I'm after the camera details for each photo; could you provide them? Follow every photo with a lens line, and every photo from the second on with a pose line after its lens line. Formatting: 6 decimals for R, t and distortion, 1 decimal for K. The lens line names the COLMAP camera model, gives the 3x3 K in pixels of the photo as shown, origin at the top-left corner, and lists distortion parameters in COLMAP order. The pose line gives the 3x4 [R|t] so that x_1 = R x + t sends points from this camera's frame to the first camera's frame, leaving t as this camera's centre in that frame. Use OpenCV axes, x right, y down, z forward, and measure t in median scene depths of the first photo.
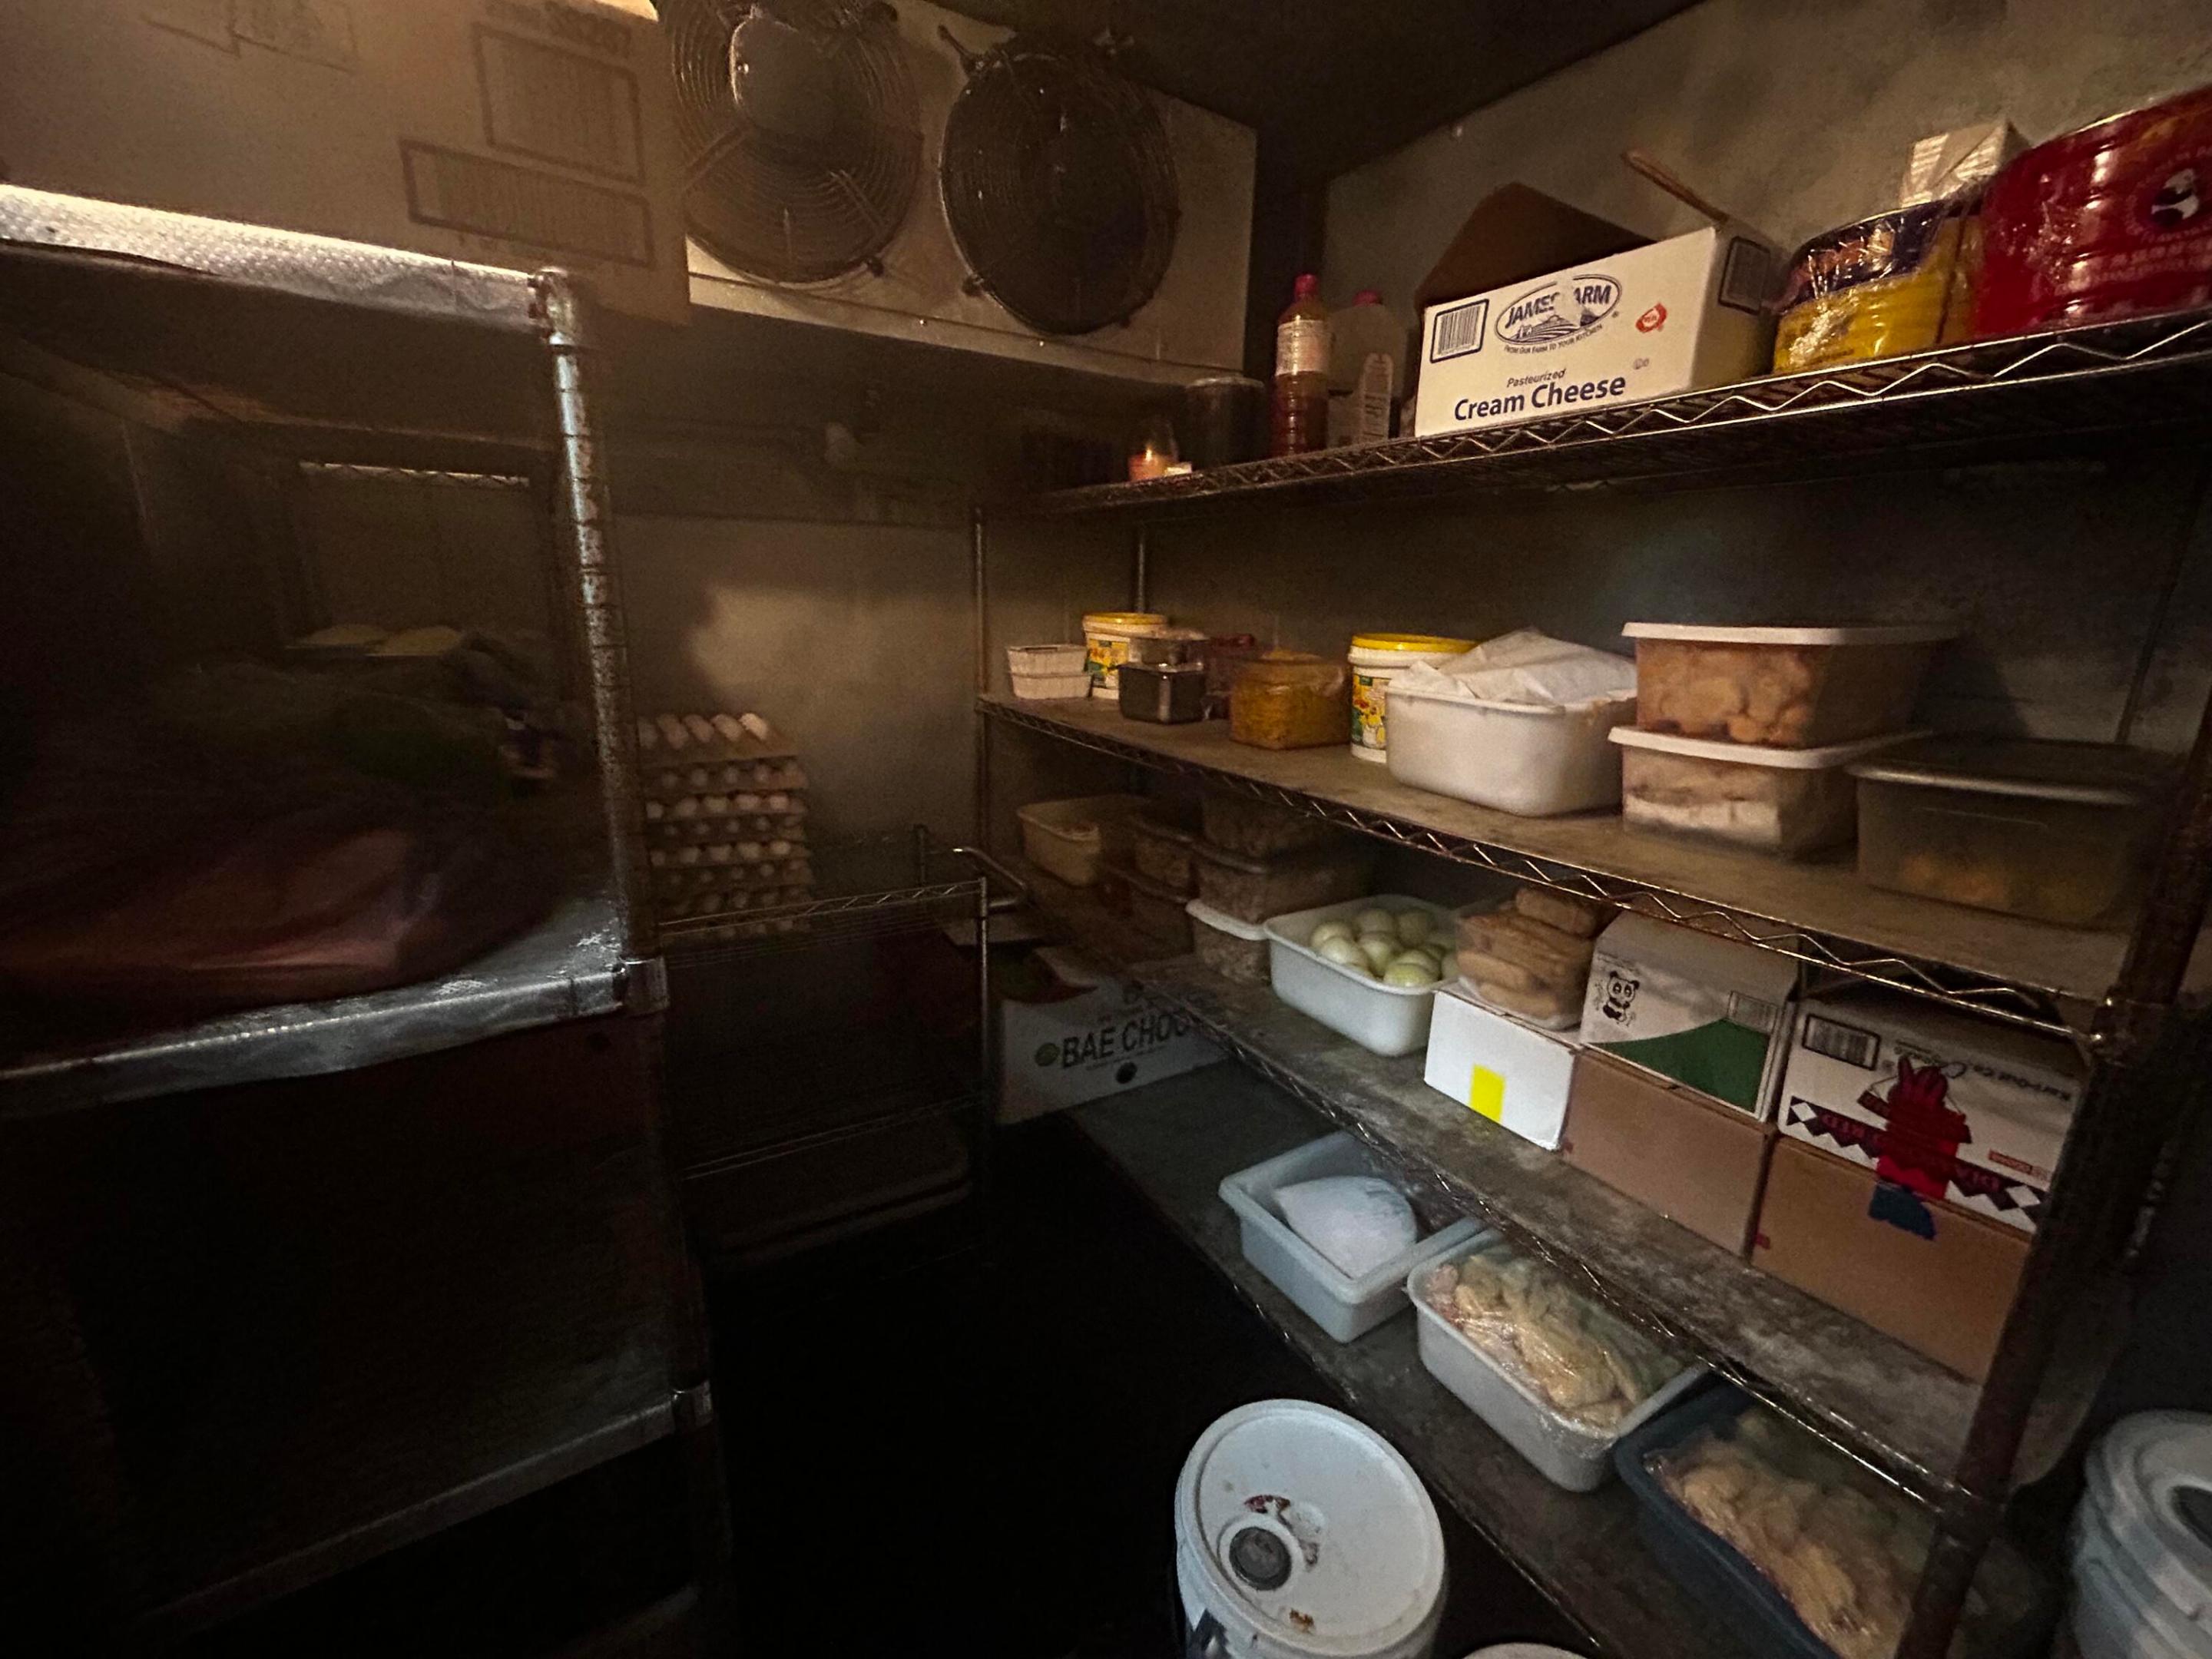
lens RADIAL K [[893.3, 0, 1105.2], [0, 893.3, 823.0], [0, 0, 1]] dist [0.002956, -0.001737]
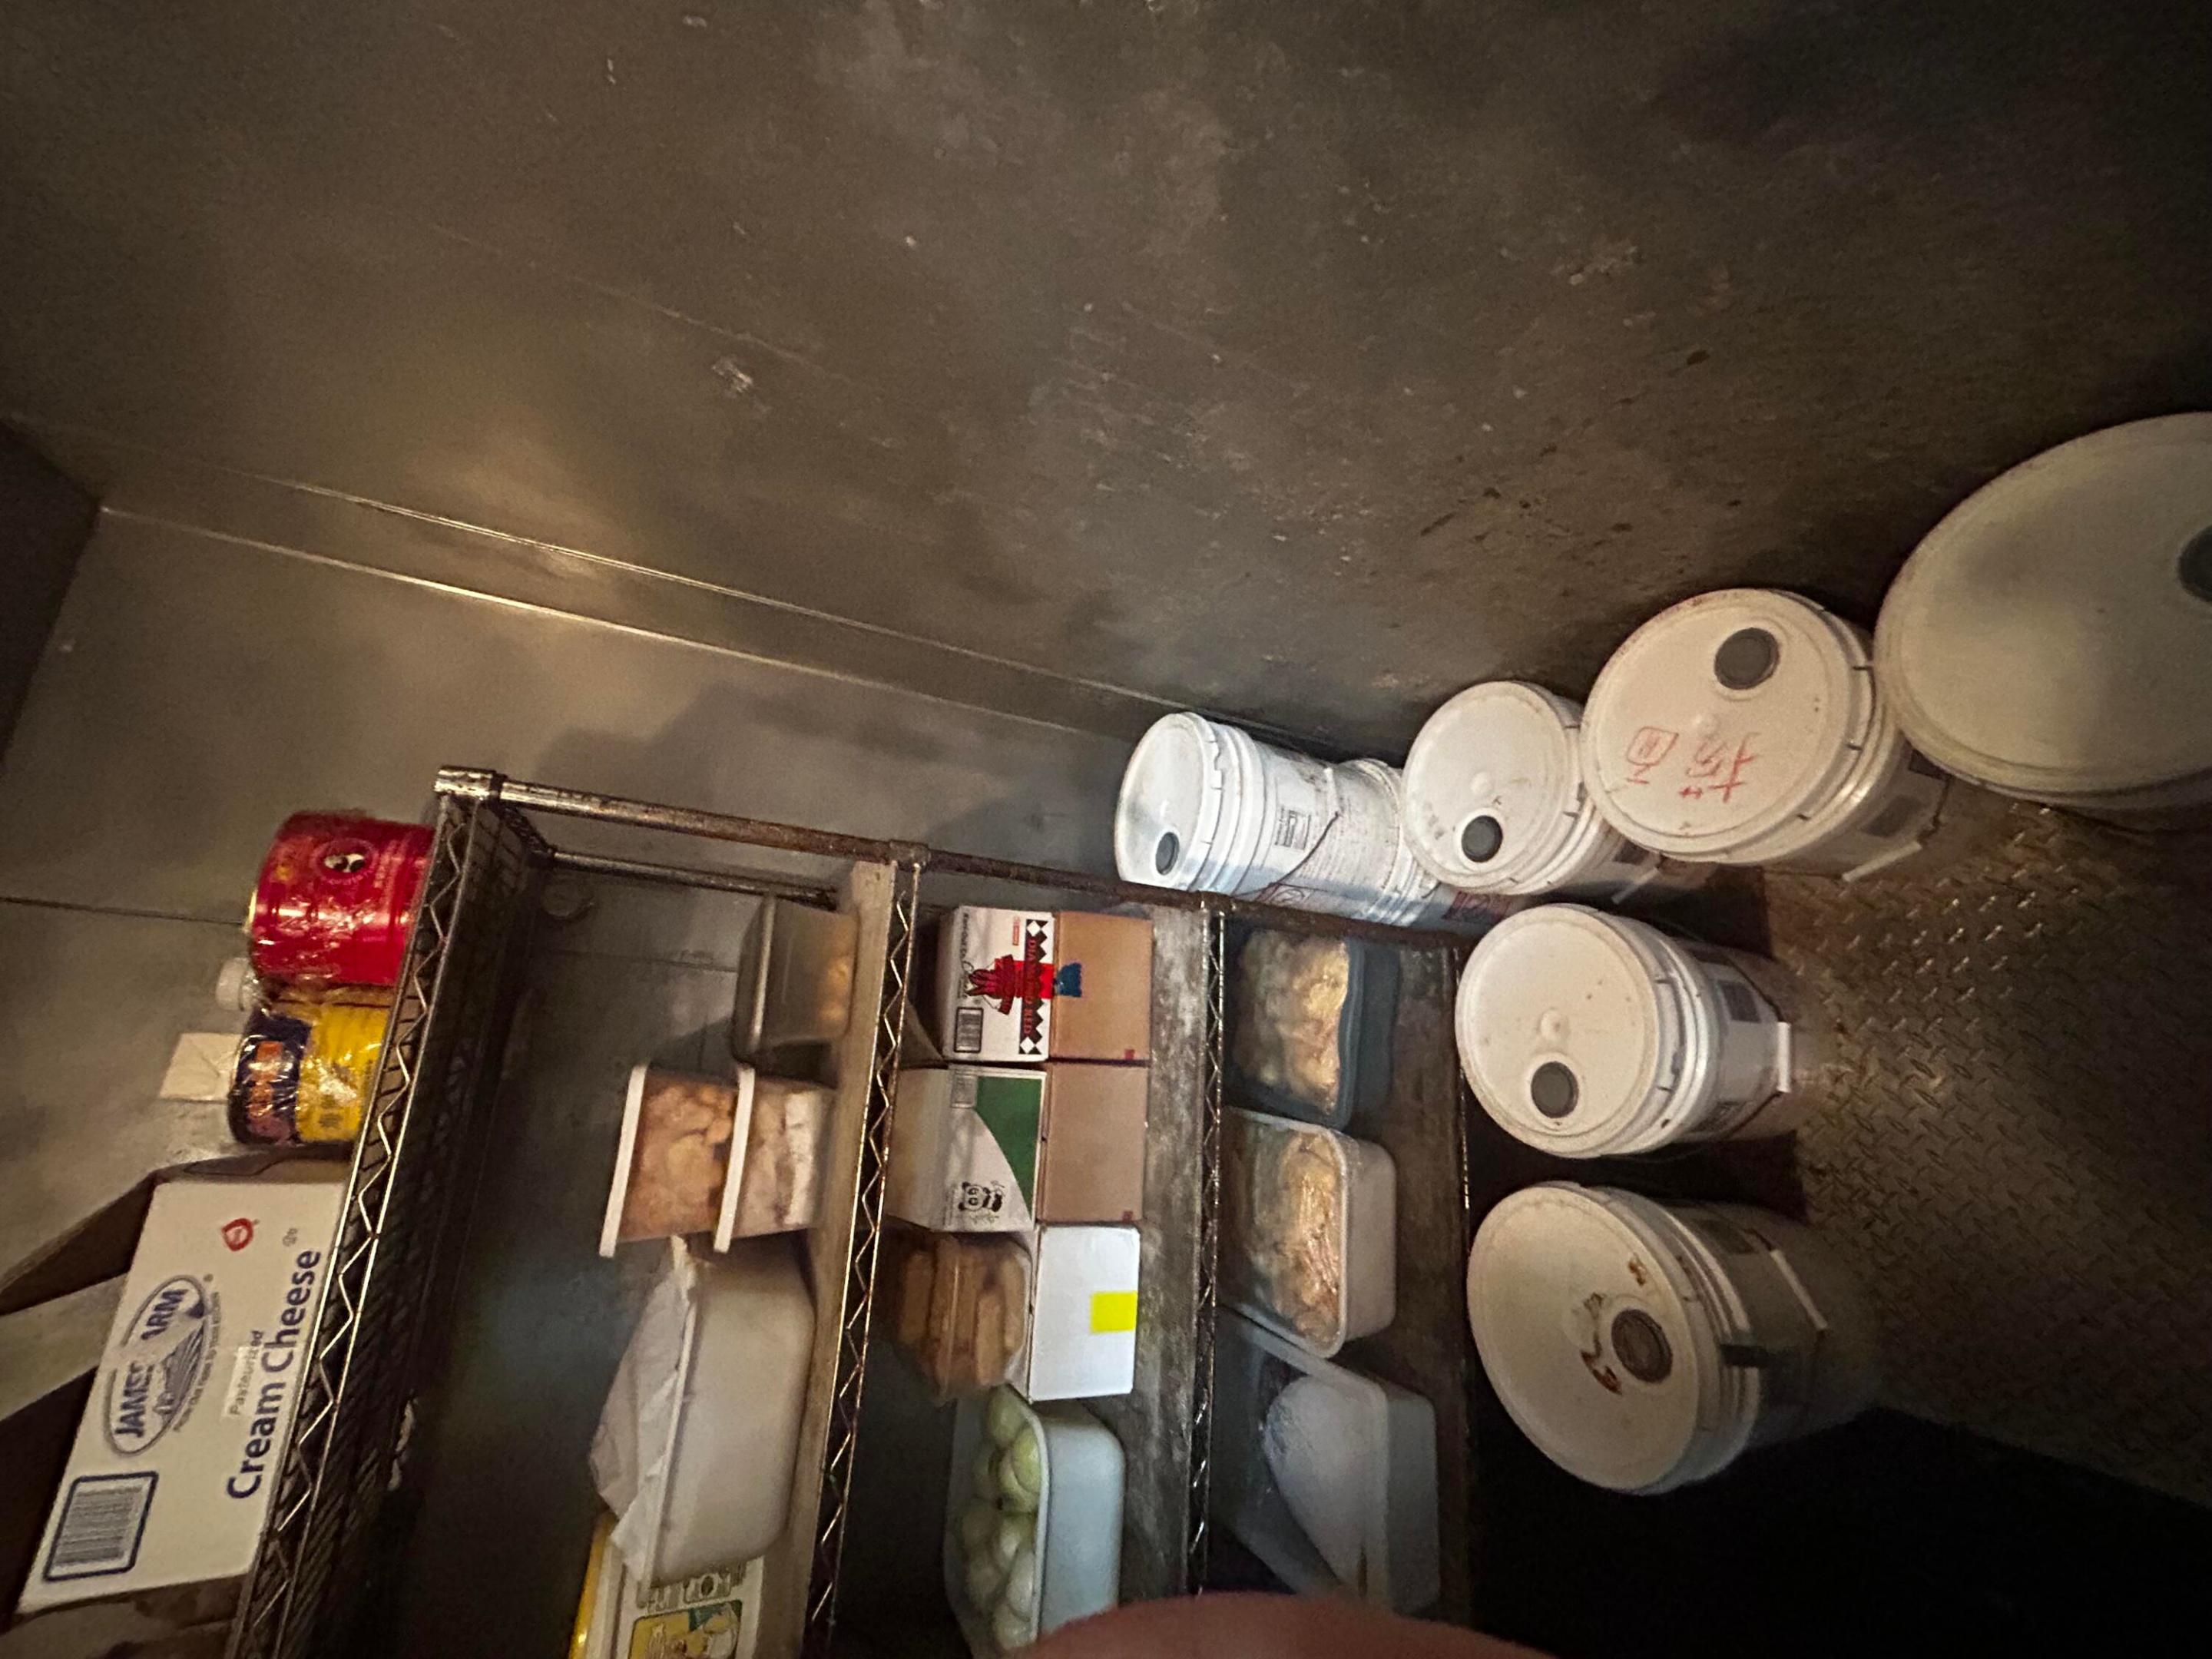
lens RADIAL K [[899.5, 0, 1111.1], [0, 899.5, 820.0], [0, 0, 1]] dist [-0.001389, 0.000096]
pose [[-0.341236, -0.345775, 0.874070, -0.318550], [0.938672, -0.076345, 0.336254, 0.009397], [-0.049537, 0.935207, 0.350621, 0.186068]]
